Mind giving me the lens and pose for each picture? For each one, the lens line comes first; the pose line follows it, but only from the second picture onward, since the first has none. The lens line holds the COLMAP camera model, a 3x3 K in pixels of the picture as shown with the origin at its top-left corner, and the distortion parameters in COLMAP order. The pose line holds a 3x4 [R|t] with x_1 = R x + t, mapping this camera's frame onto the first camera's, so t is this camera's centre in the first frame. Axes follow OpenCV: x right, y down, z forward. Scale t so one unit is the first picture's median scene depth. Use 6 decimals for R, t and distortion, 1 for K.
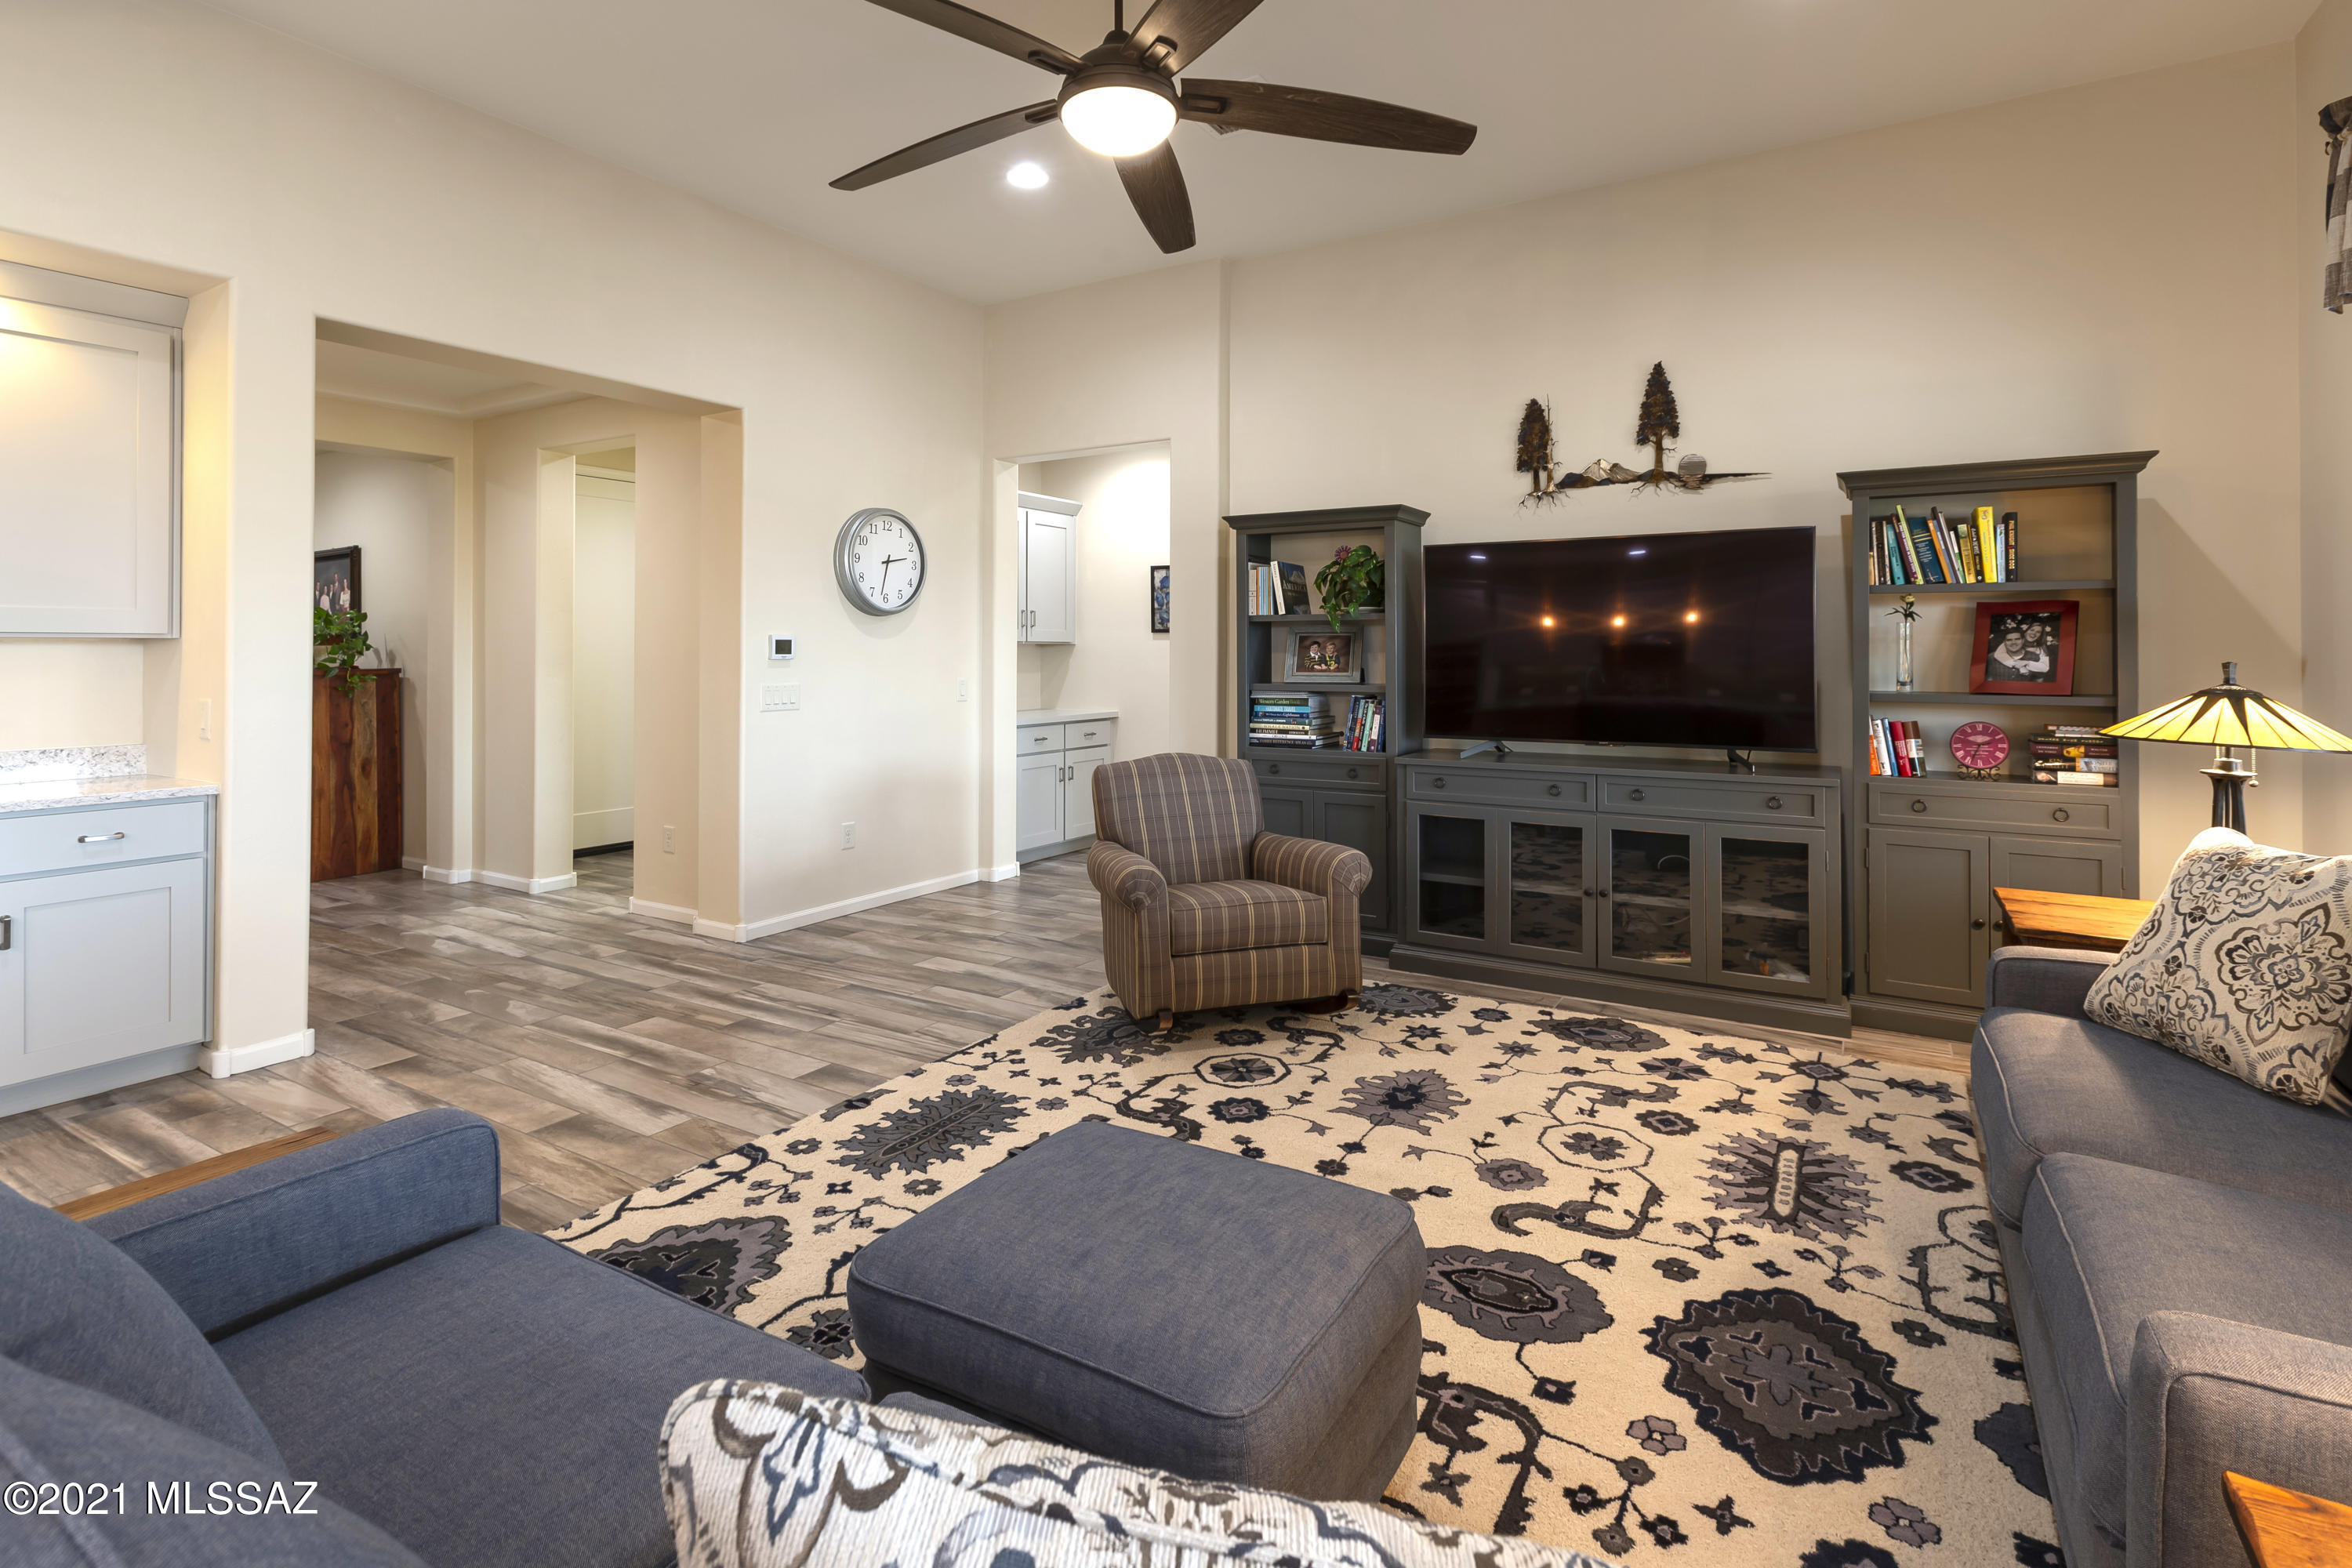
lens RADIAL K [[1116.9, 0, 1185.2], [0, 1116.9, 638.5], [0, 0, 1]] dist [-0.003252, 0.000053]
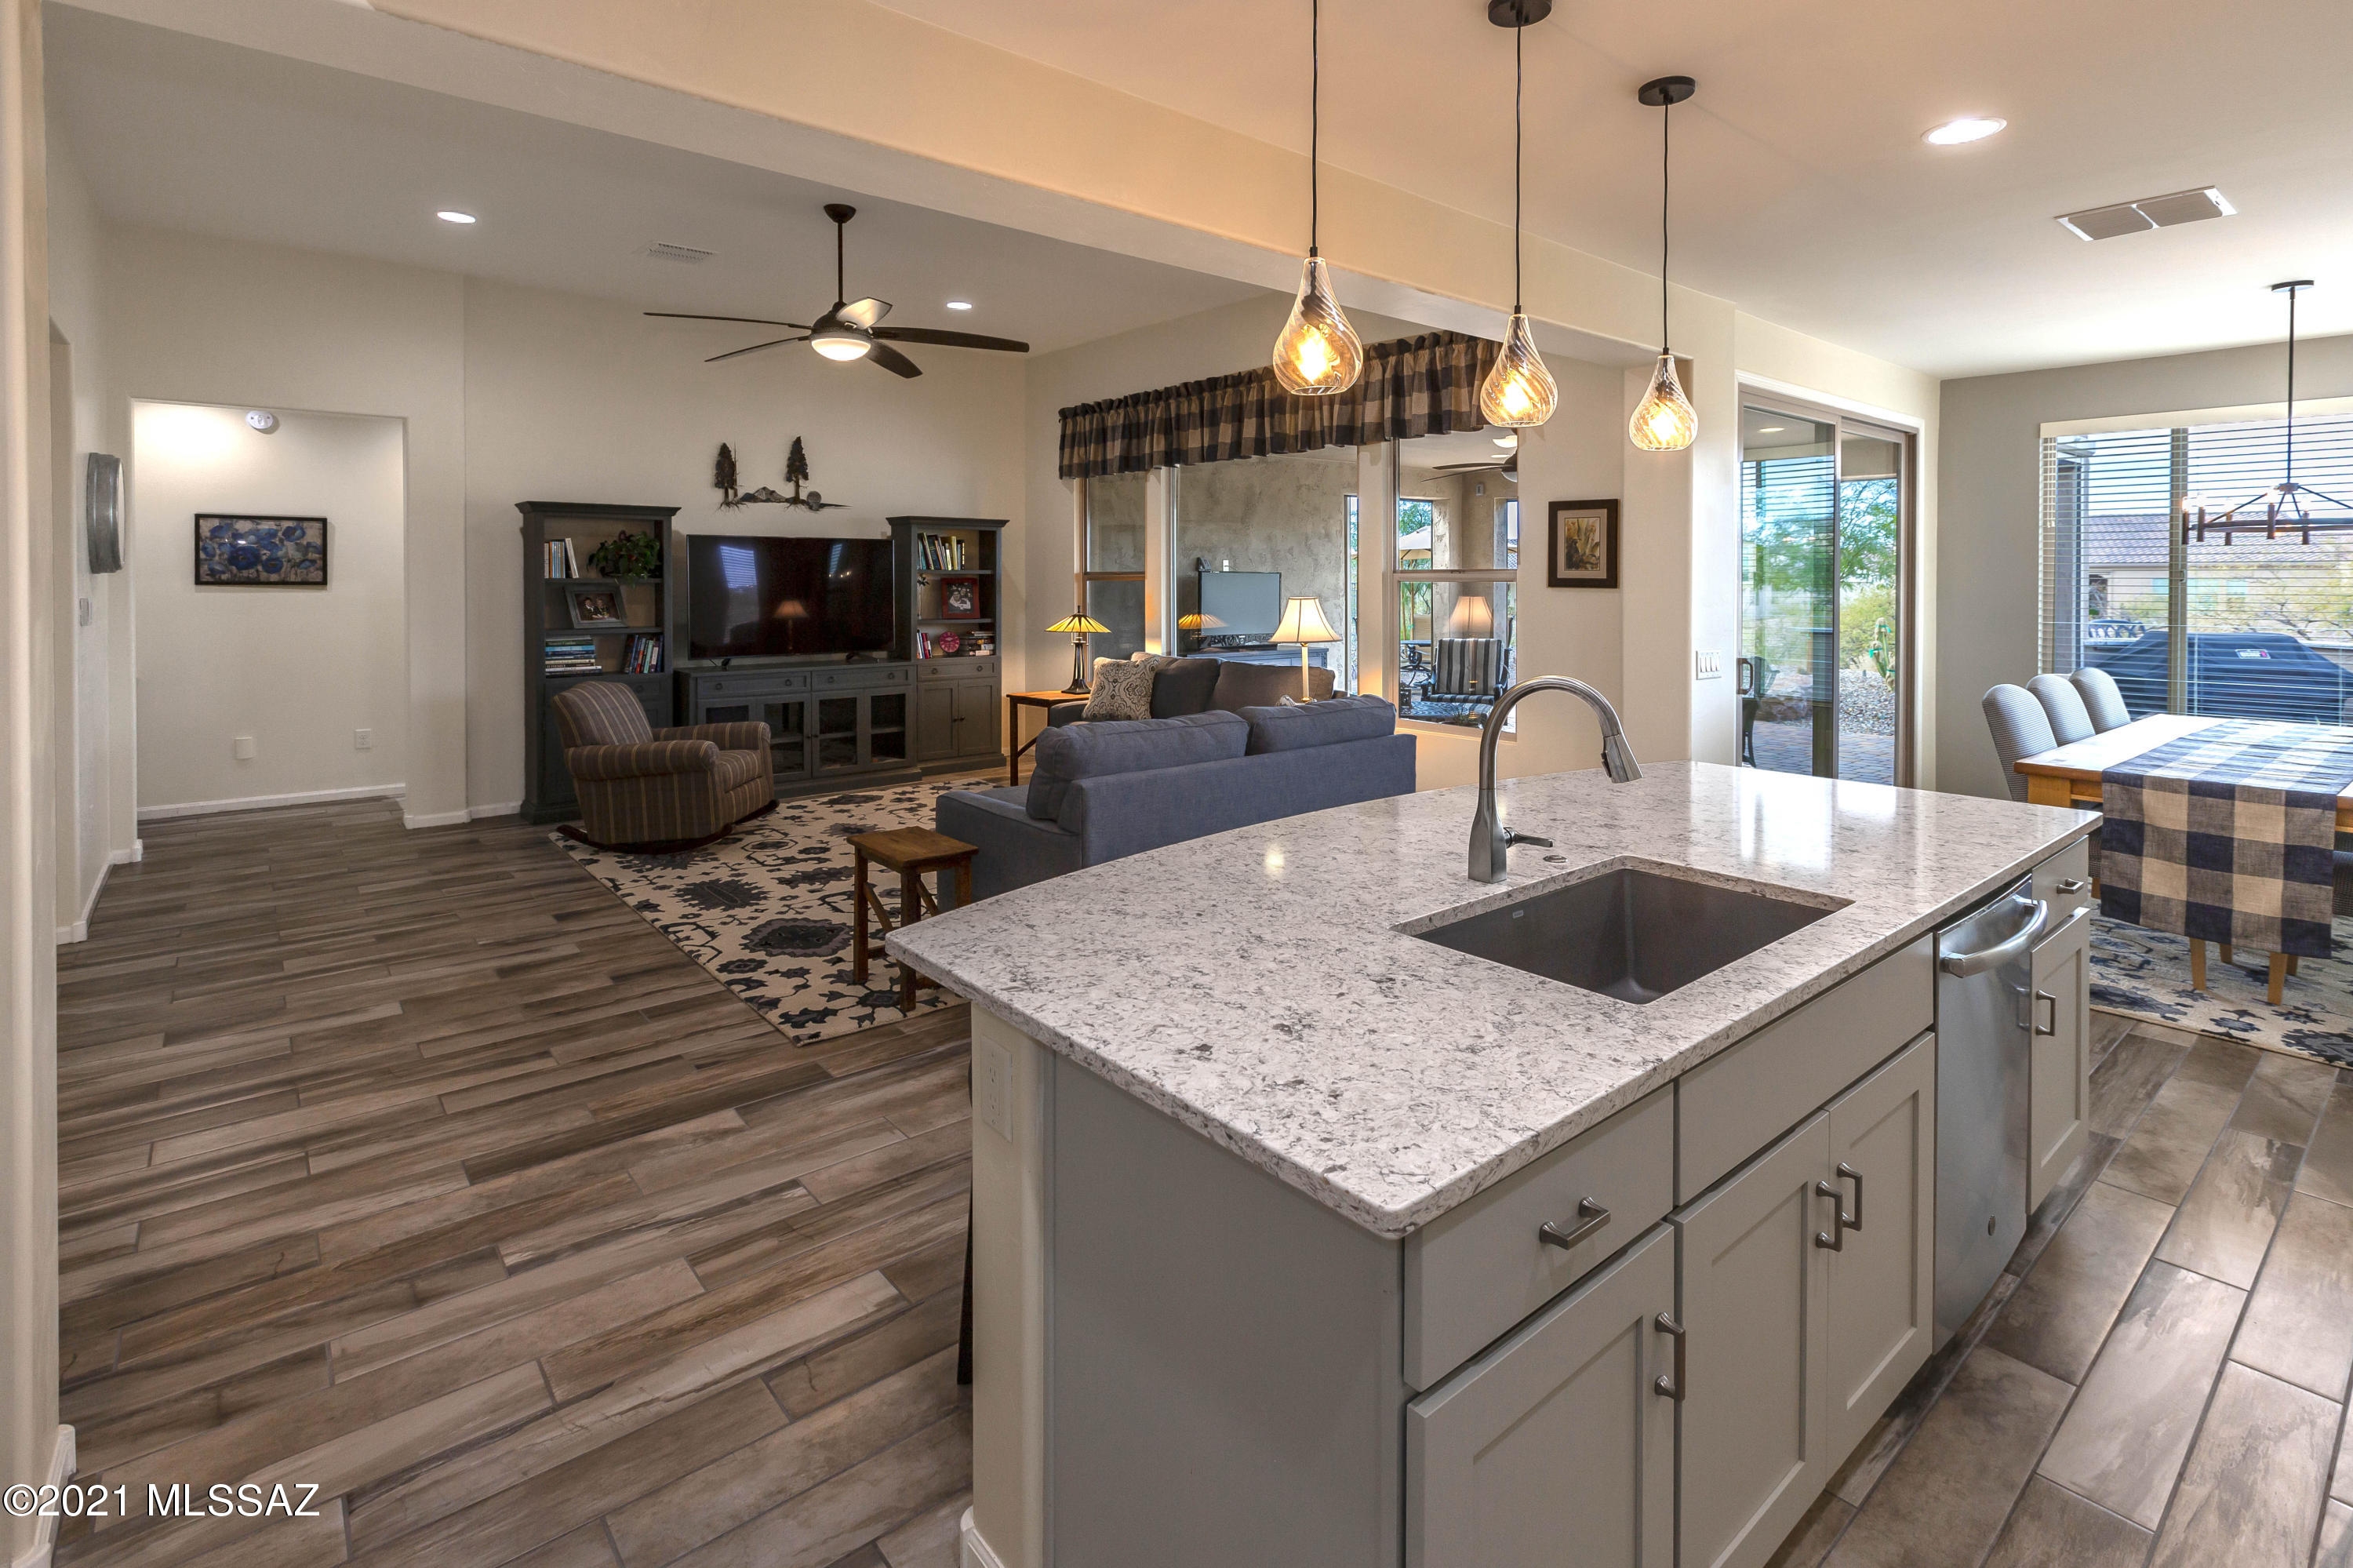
lens RADIAL K [[1211.2, 0, 1237.3], [0, 1211.2, 600.0], [0, 0, 1]] dist [-0.000382, 0.000563]
pose [[0.277731, -0.021188, 0.960425, -1.587442], [-0.014202, 0.999557, 0.026158, -0.065491], [-0.960554, -0.020905, 0.277307, -0.250445]]
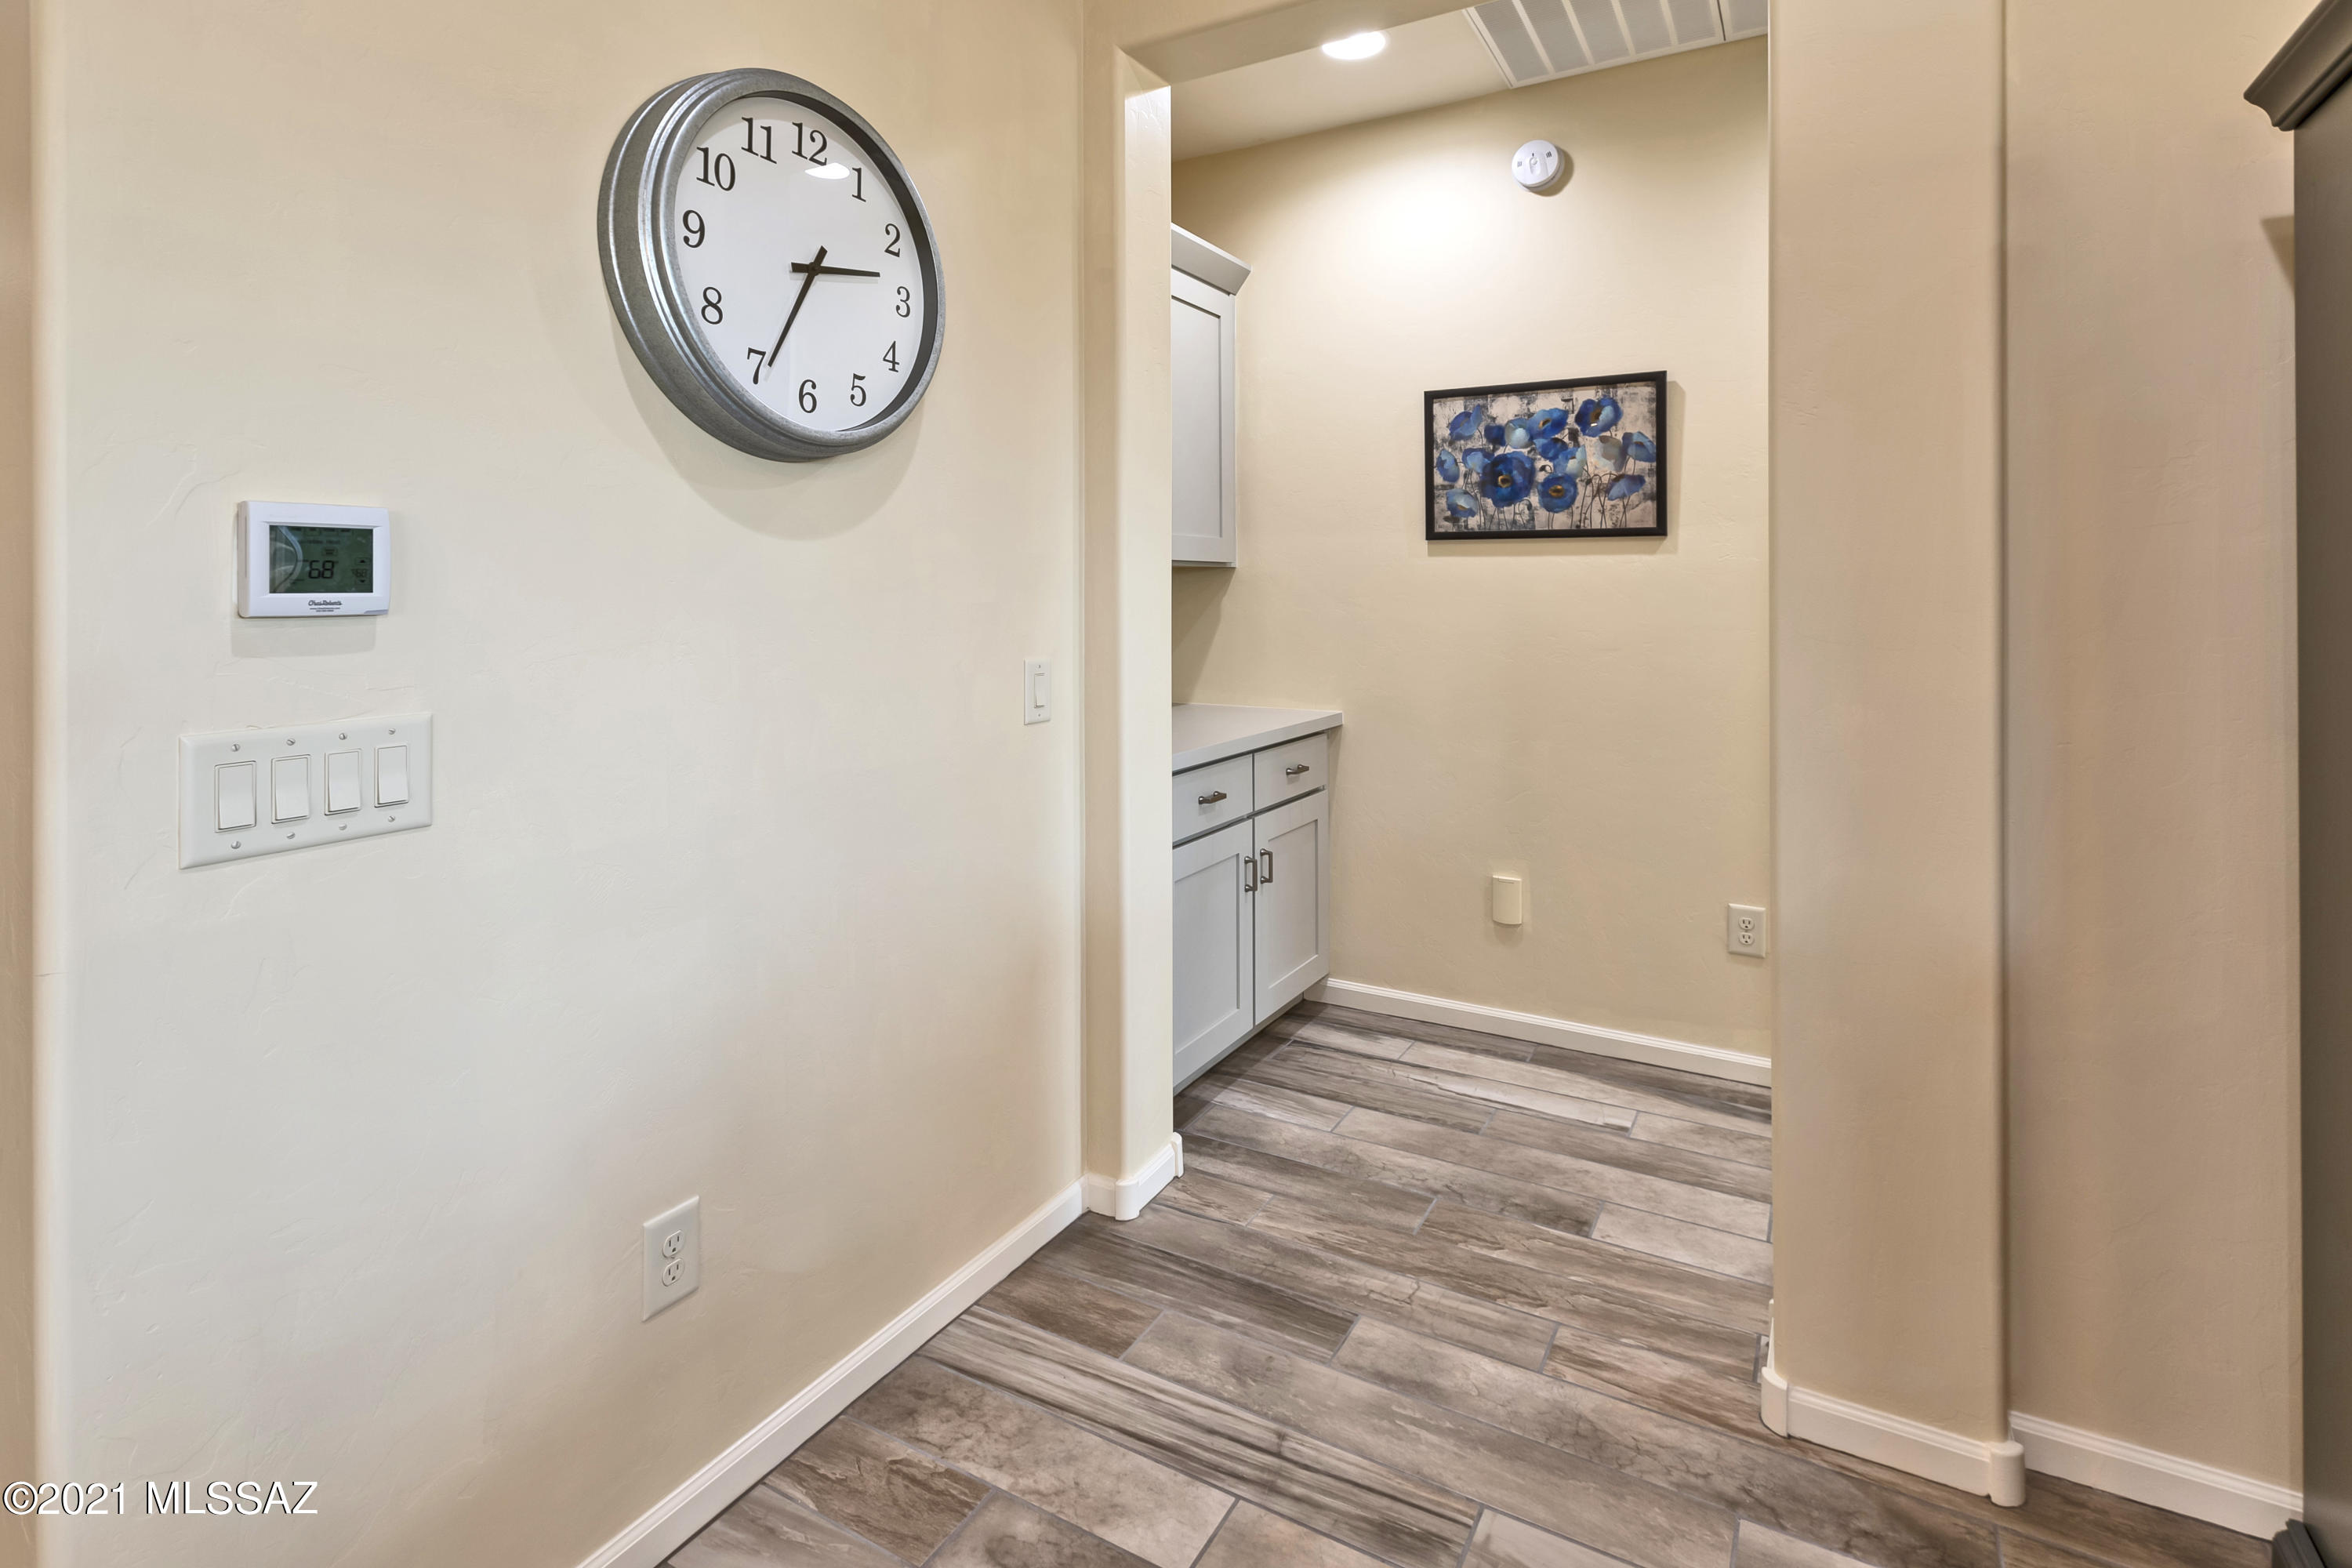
lens RADIAL K [[1090.2, 0, 1199.5], [0, 1090.2, 591.3], [0, 0, 1]] dist [0.002451, 0.000417]
pose [[0.998289, -0.005327, 0.058223, -0.304962], [0.004464, 0.999878, 0.014937, 0.017337], [-0.058295, -0.014651, 0.998192, 1.182327]]
